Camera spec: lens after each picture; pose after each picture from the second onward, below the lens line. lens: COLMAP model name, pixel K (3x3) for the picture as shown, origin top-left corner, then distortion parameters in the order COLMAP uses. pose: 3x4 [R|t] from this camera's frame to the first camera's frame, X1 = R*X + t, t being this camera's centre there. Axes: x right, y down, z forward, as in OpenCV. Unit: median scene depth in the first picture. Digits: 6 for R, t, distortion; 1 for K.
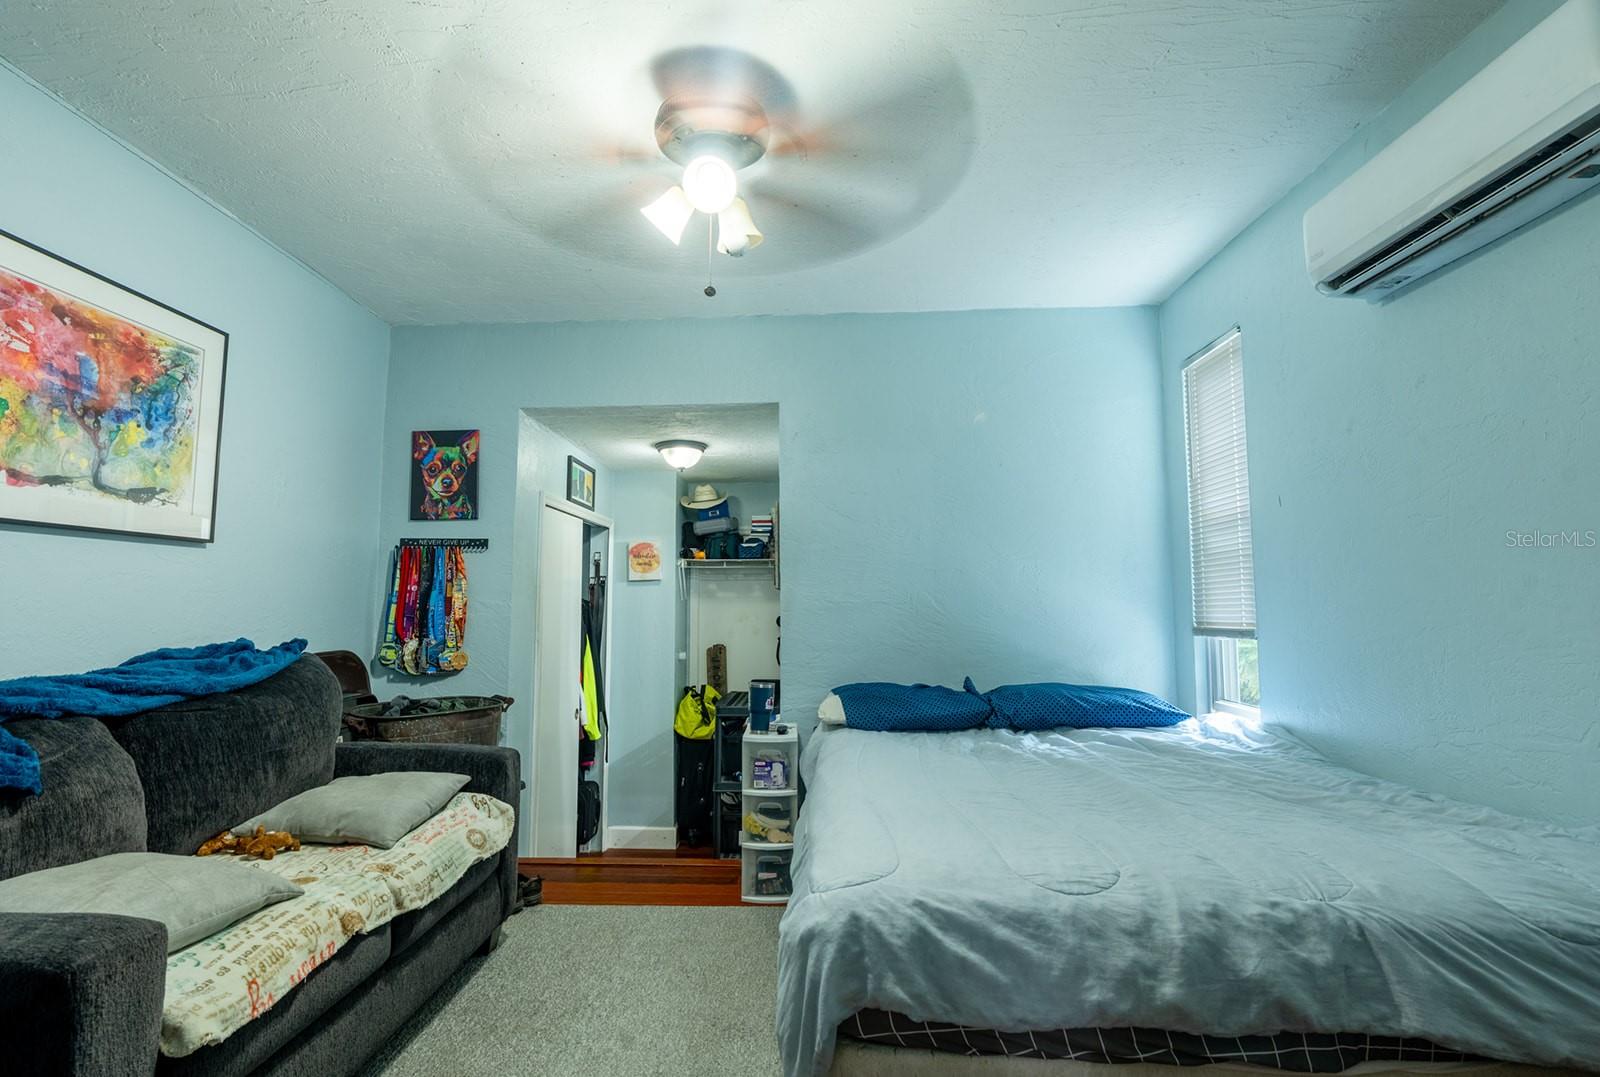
lens RADIAL K [[714.0, 0, 800.2], [0, 714.0, 538.0], [0, 0, 1]] dist [0.013158, 0.000870]
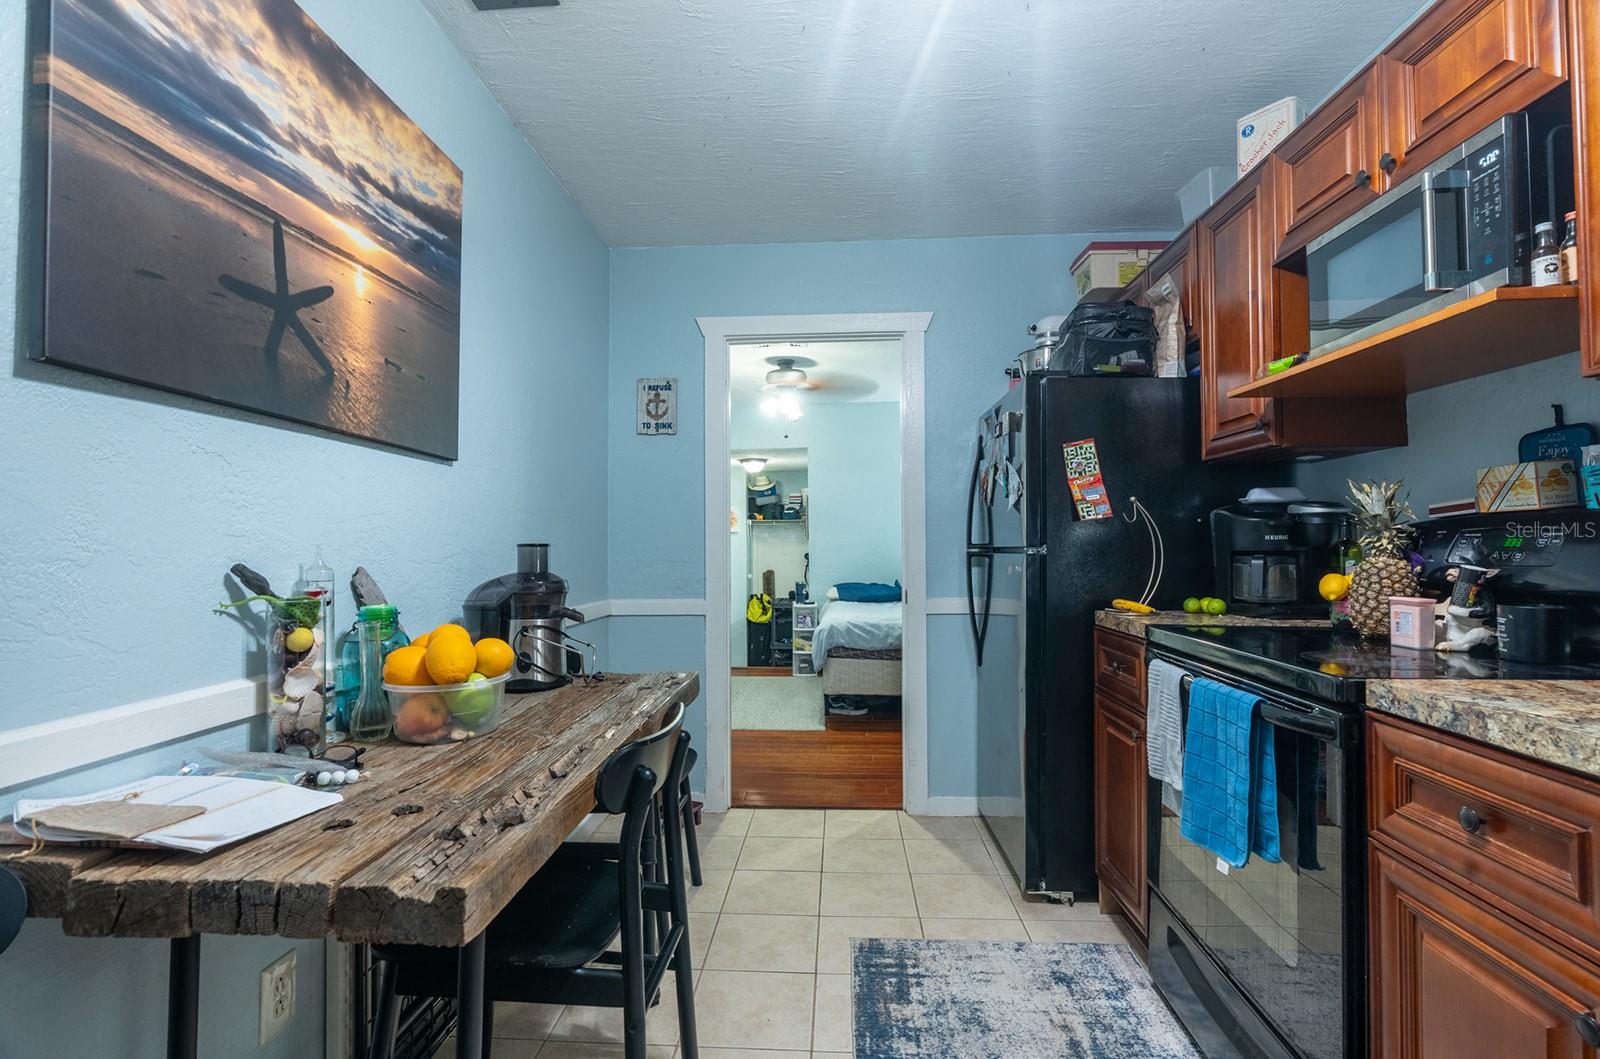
lens RADIAL K [[714.0, 0, 801.1], [0, 714.0, 527.7], [0, 0, 1]] dist [0.013158, 0.000870]
pose [[0.999648, -0.004254, -0.026170, 0.003292], [0.005999, 0.997737, 0.066974, -0.067302], [0.025826, -0.067107, 0.997411, -0.722813]]
